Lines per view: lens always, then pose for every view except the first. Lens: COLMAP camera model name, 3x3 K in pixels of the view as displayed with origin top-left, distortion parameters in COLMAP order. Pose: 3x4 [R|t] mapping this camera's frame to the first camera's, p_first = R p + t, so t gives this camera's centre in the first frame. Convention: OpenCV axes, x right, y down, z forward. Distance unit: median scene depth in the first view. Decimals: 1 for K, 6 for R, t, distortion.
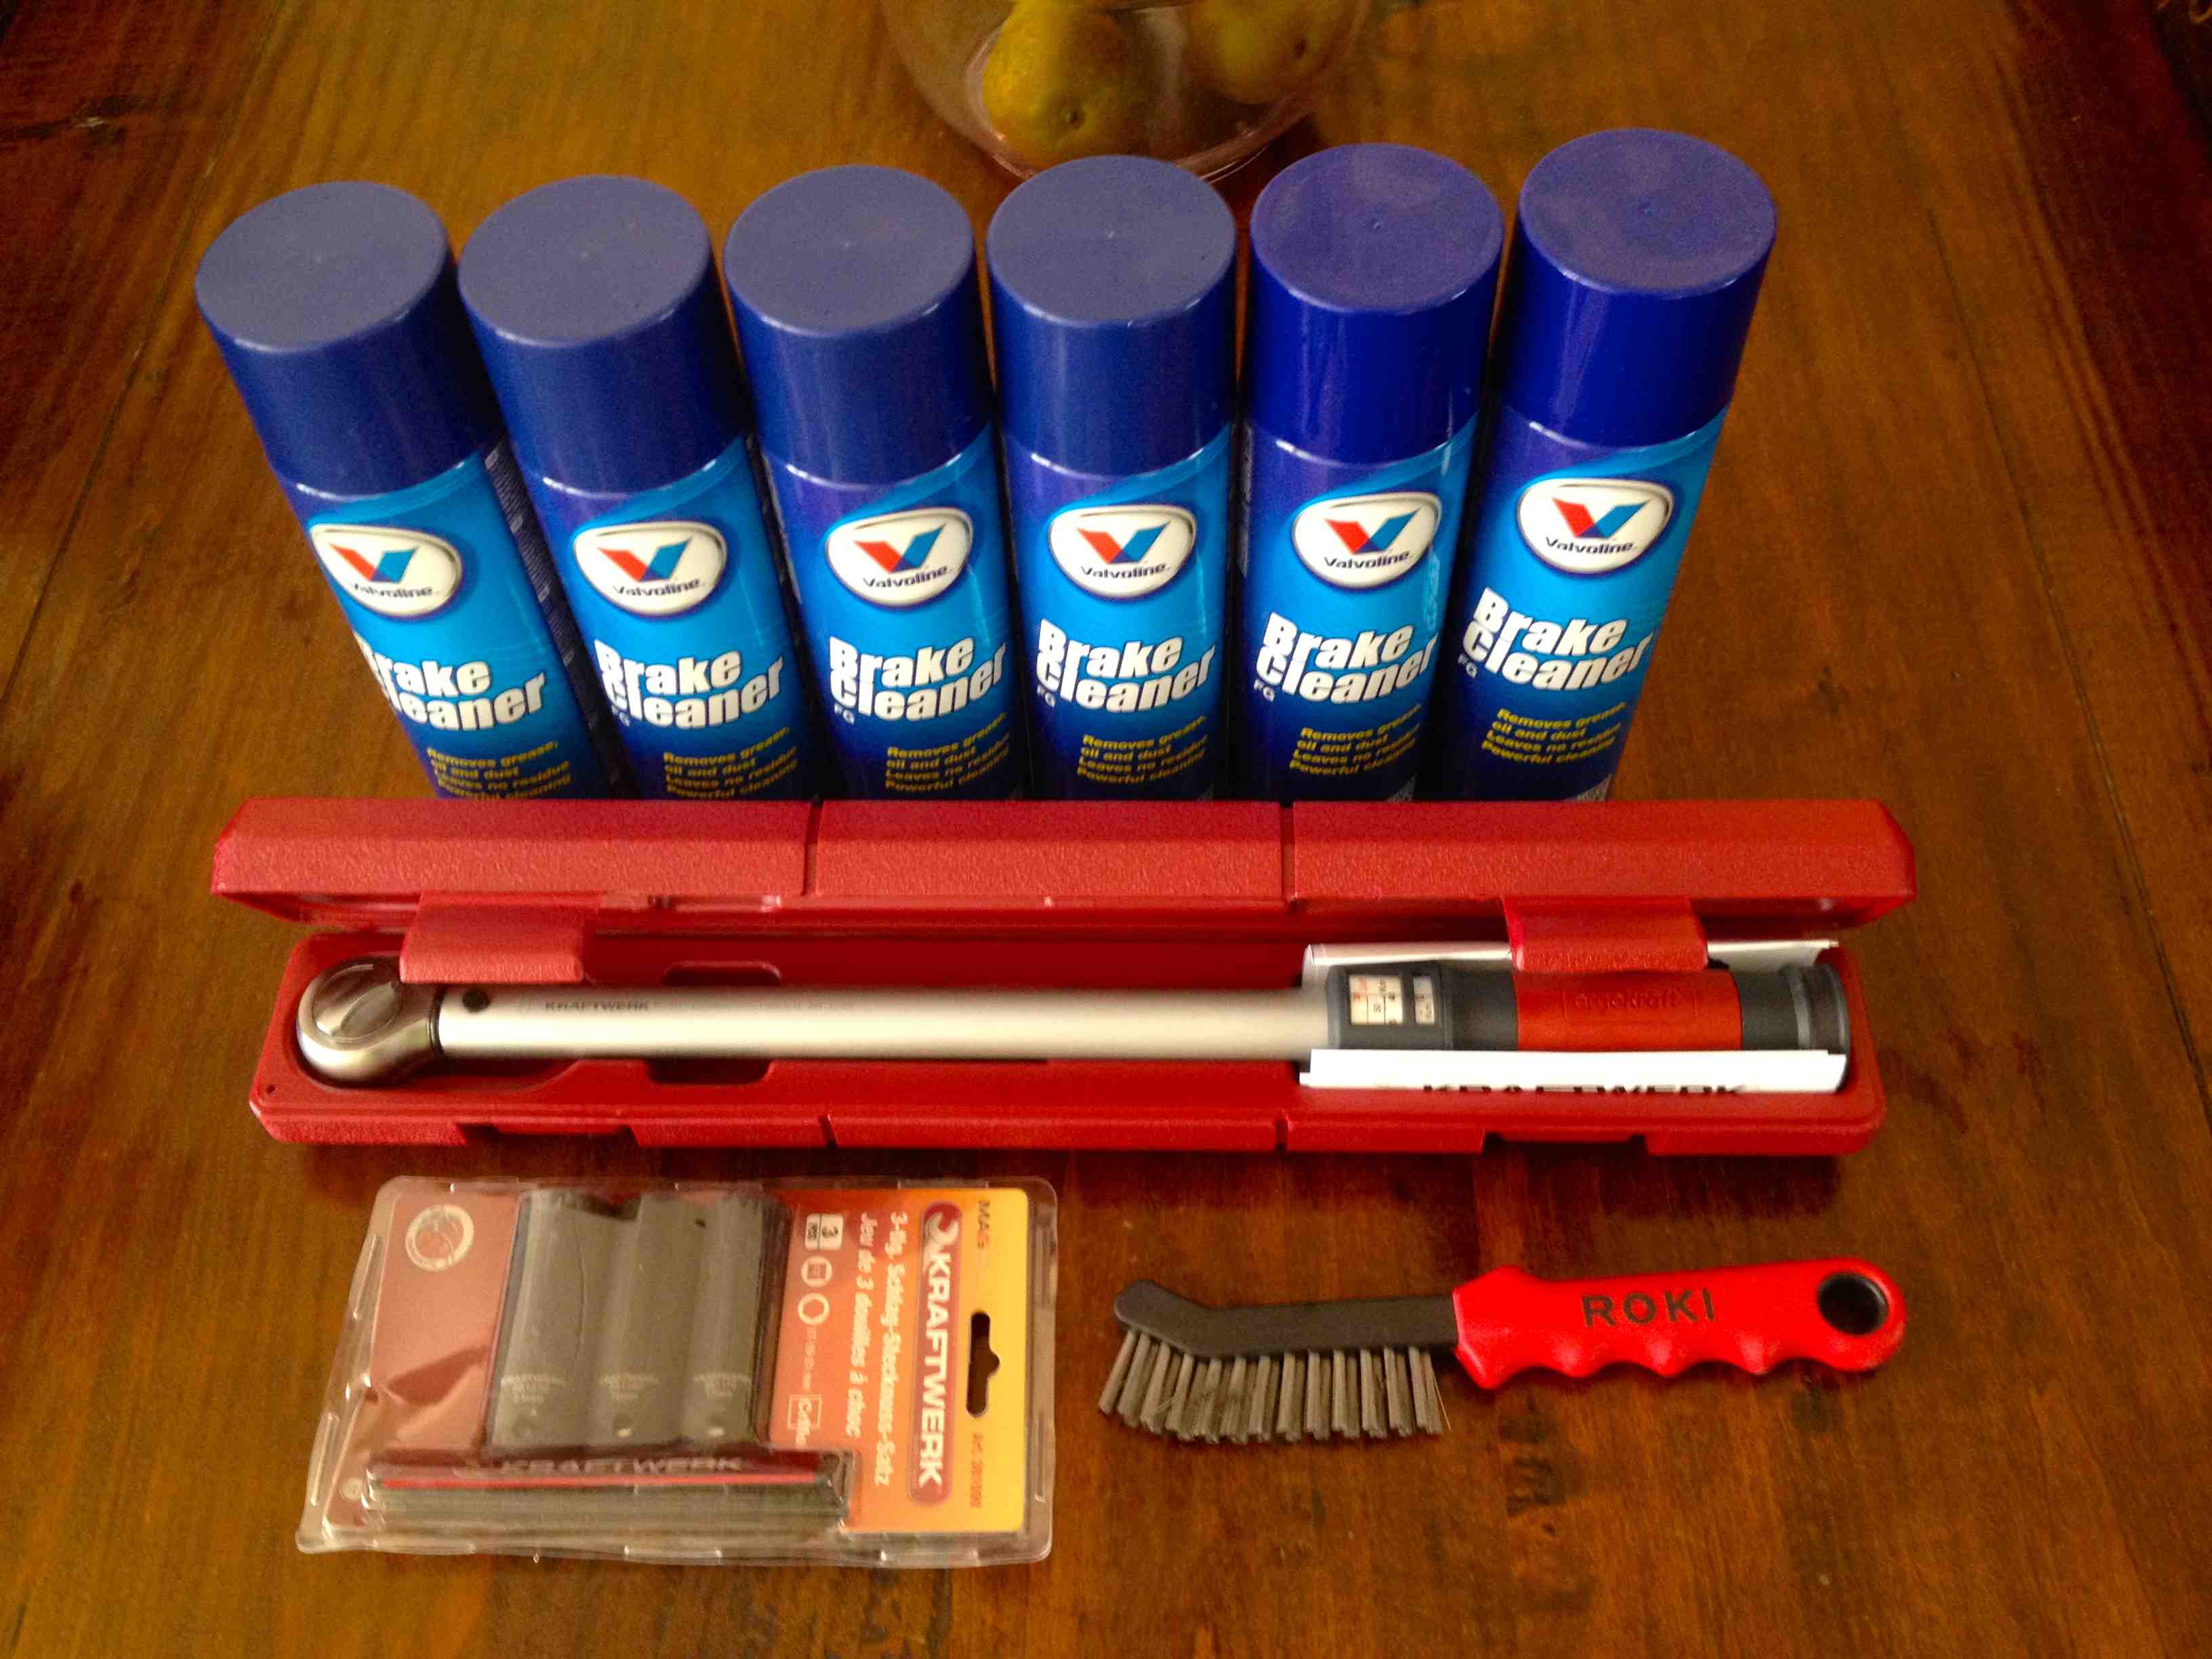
lens RADIAL K [[2131.9, 0, 1098.9], [0, 2131.9, 845.8], [0, 0, 1]] dist [0.205618, -0.644992]
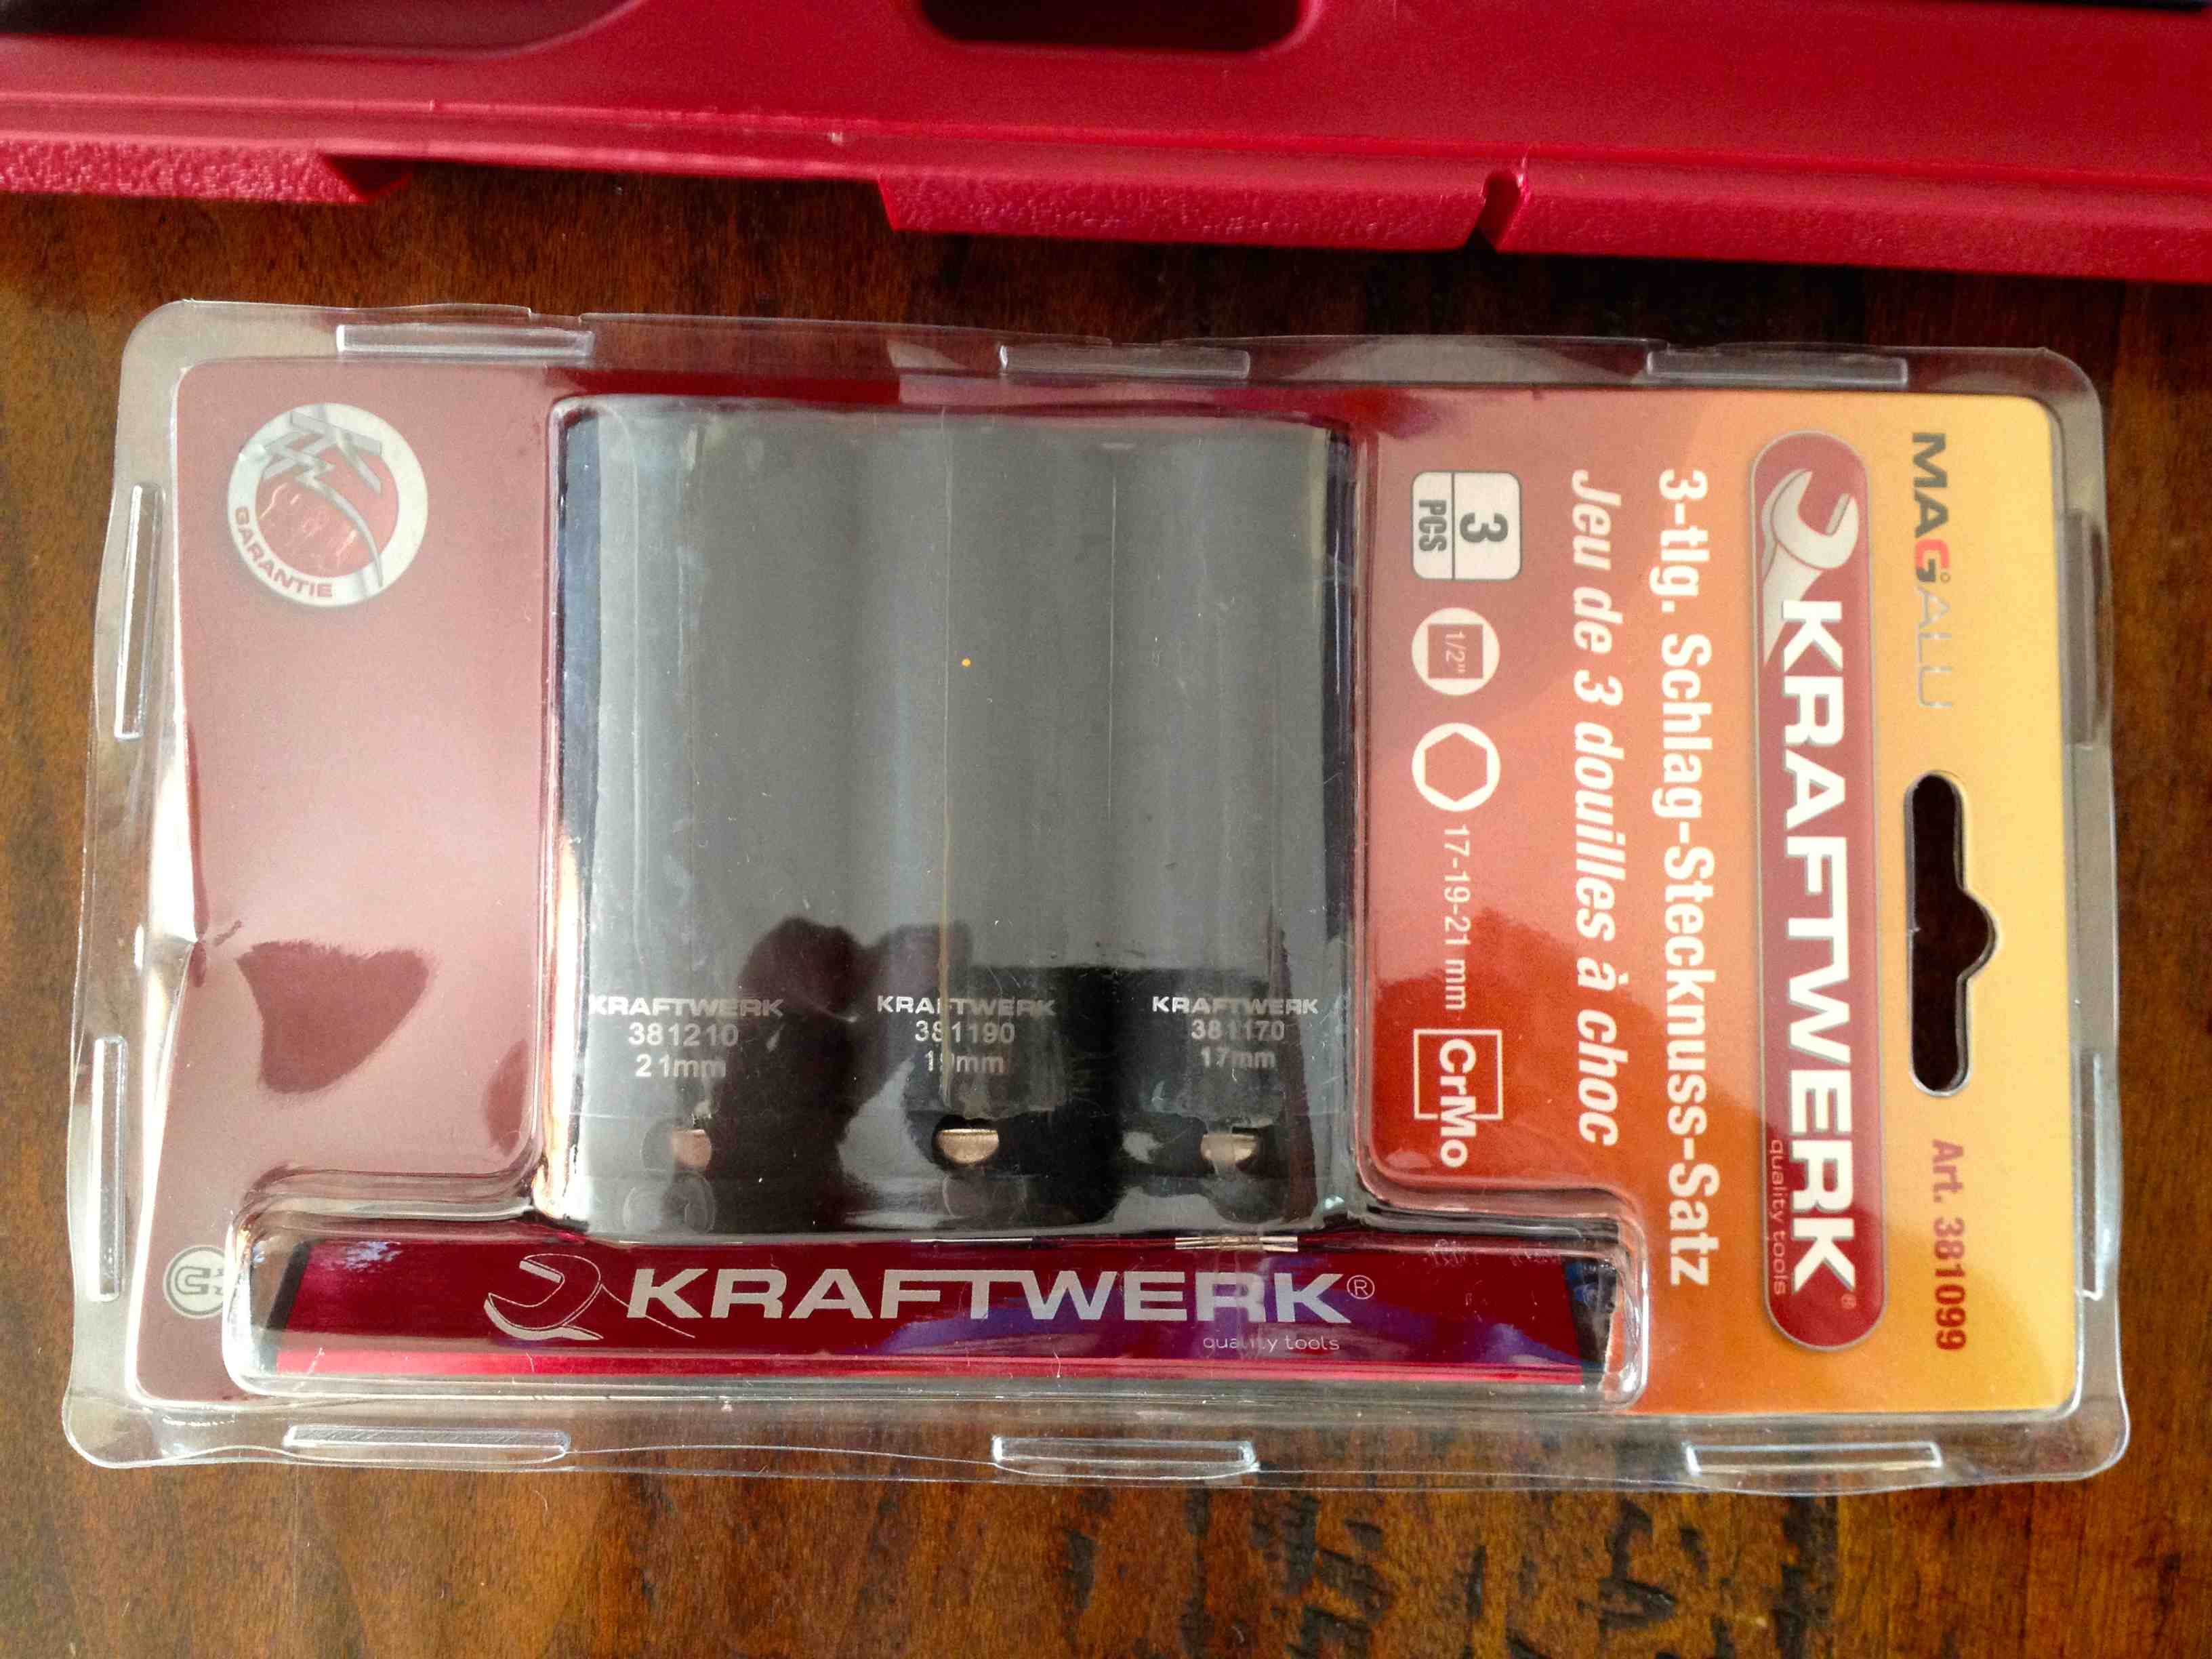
lens RADIAL K [[2131.9, 0, 1098.9], [0, 2131.9, 845.8], [0, 0, 1]] dist [0.205618, -0.644992]
pose [[0.999189, 0.010109, 0.038989, -0.203805], [-0.029710, 0.838581, 0.543966, 0.040081], [-0.027197, -0.544683, 0.838201, 0.708182]]
